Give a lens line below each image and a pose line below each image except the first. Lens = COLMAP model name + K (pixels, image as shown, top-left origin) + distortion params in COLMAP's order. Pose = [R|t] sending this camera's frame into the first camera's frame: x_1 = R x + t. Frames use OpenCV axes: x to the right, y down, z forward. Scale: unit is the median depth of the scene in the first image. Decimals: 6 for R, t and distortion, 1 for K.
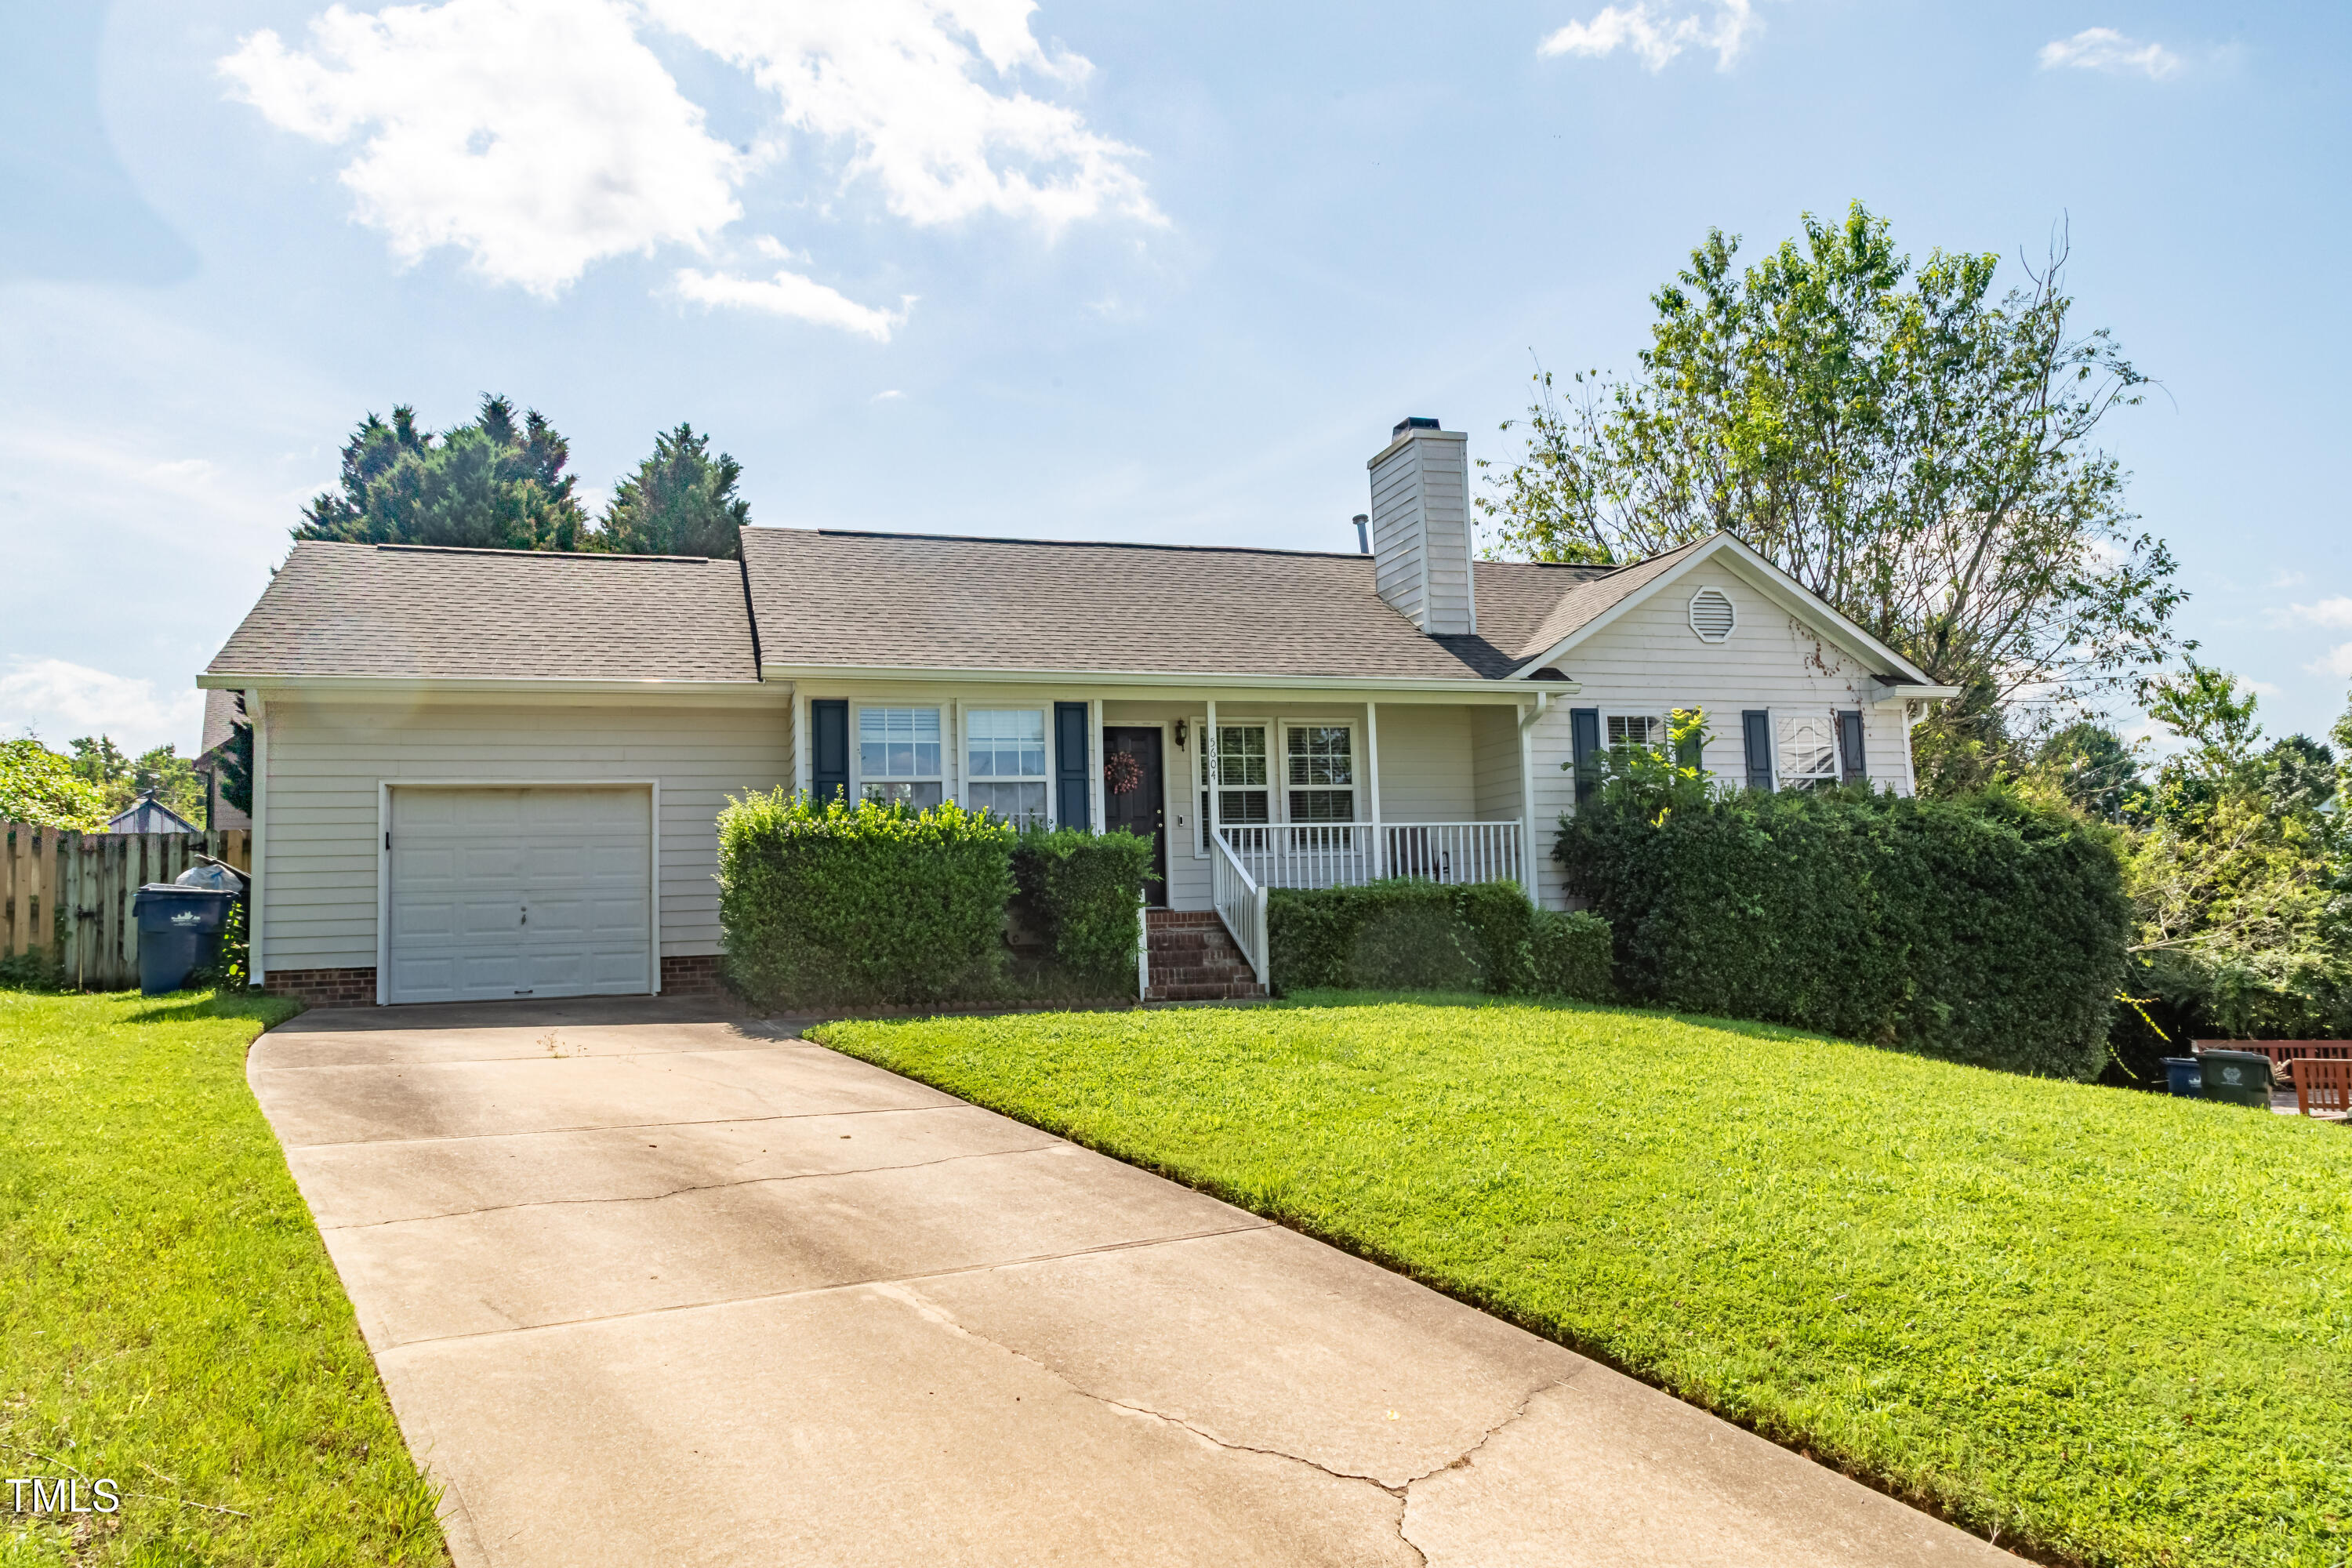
lens RADIAL K [[1535.8, 0, 1165.2], [0, 1535.8, 791.6], [0, 0, 1]] dist [0.027314, -0.002324]
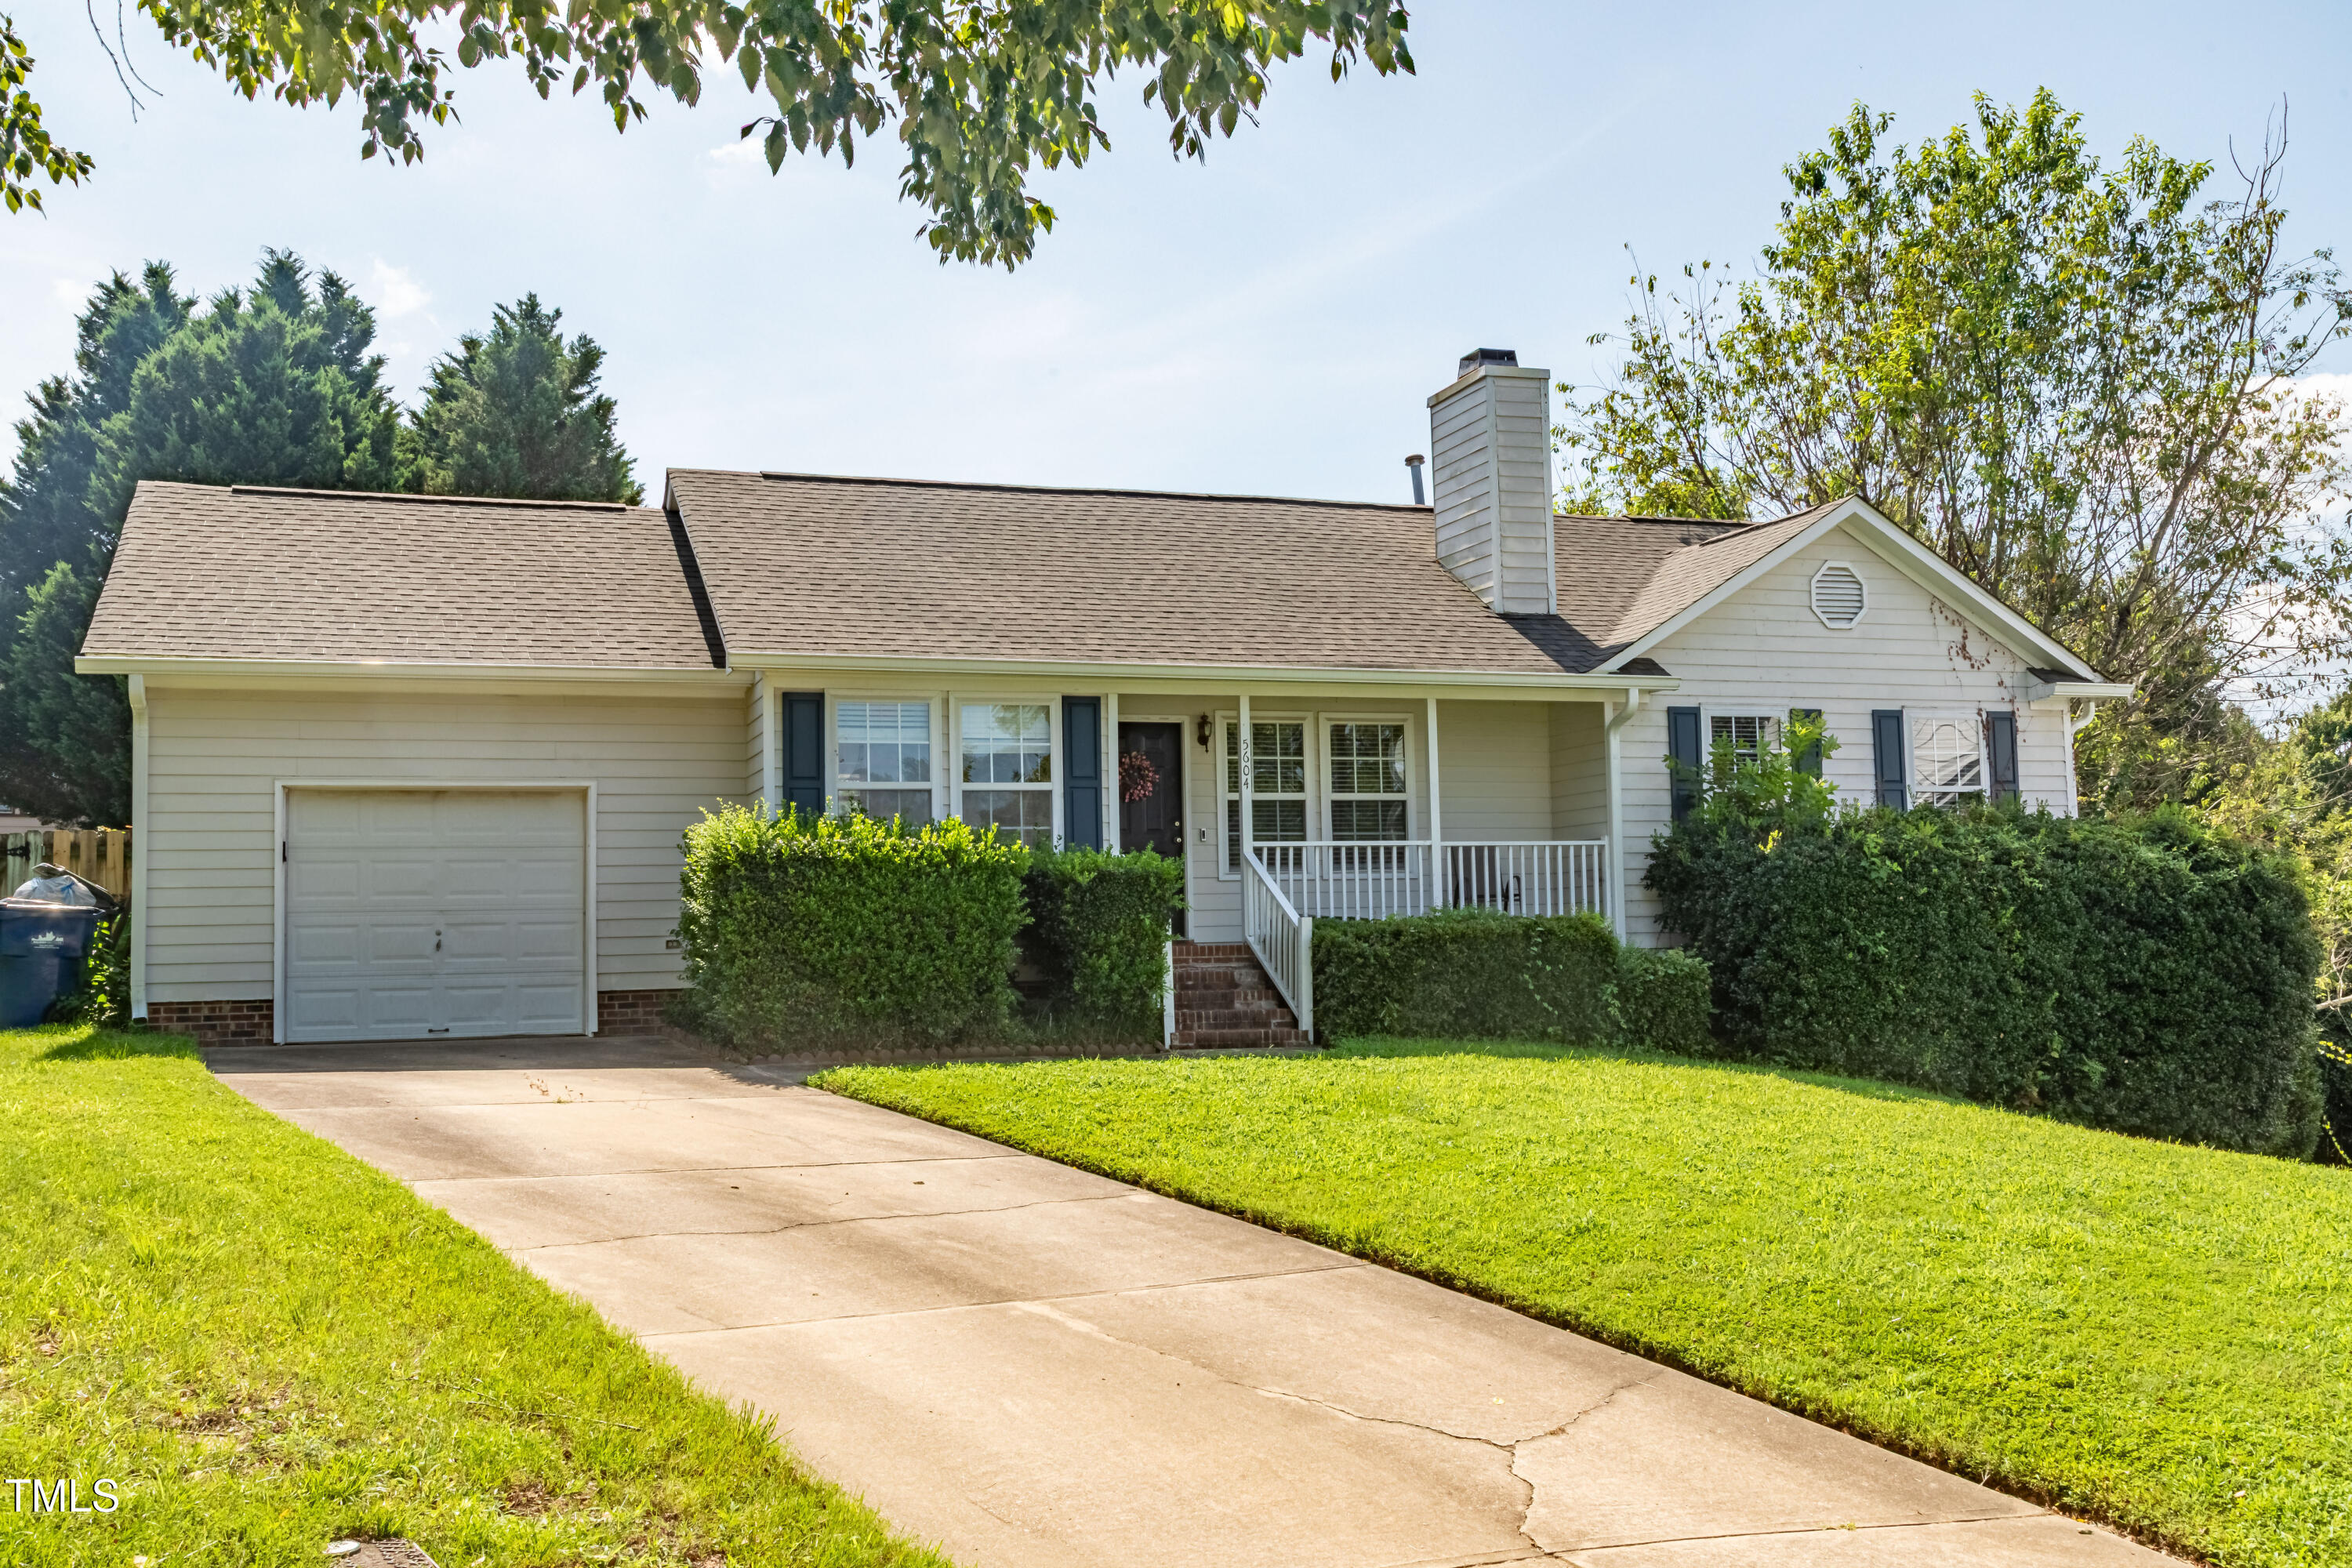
lens RADIAL K [[2147.5, 0, 1151.5], [0, 2147.5, 803.8], [0, 0, 1]] dist [0.039731, 0.000000]
pose [[0.999682, 0.013136, 0.021537, -0.046030], [-0.013577, 0.999699, 0.020441, -0.023068], [-0.021262, -0.020727, 0.999559, -0.182070]]
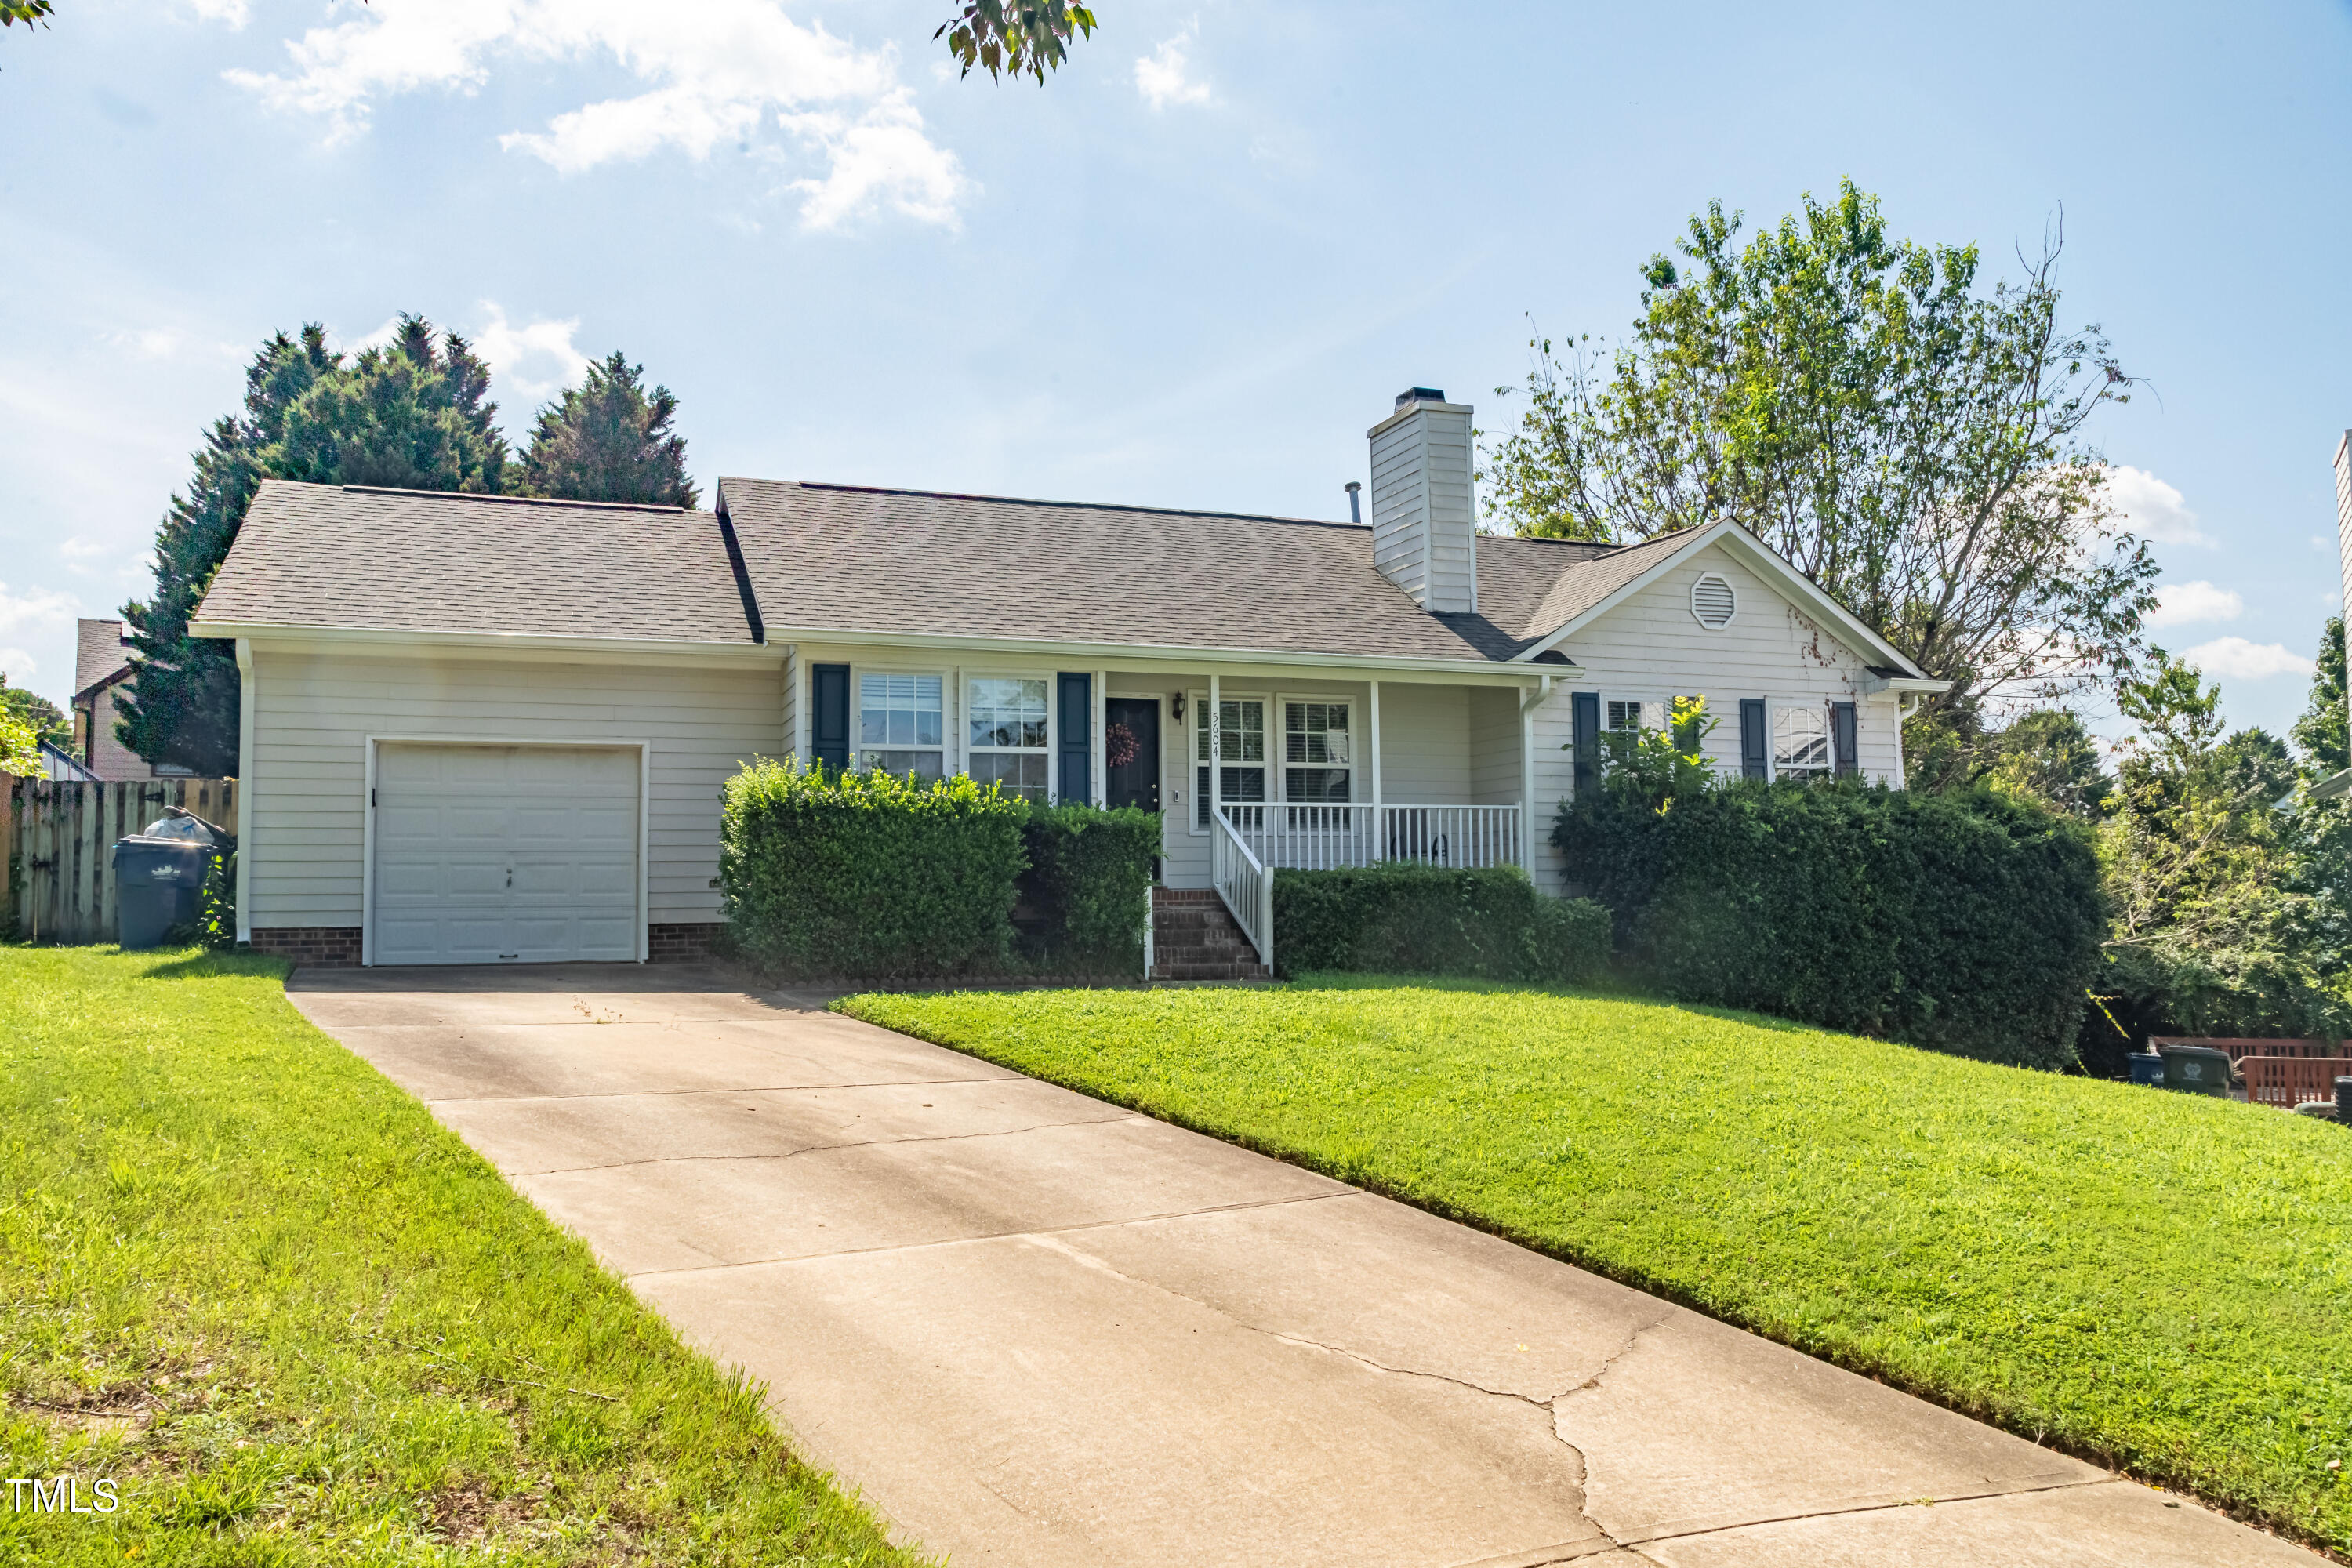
lens RADIAL K [[1668.7, 0, 1154.3], [0, 1668.7, 788.9], [0, 0, 1]] dist [-0.012211, 0.006698]
pose [[0.998580, 0.025626, 0.046714, -0.056416], [-0.026611, 0.999434, 0.020592, -0.007580], [-0.046159, -0.021805, 0.998696, -0.060454]]
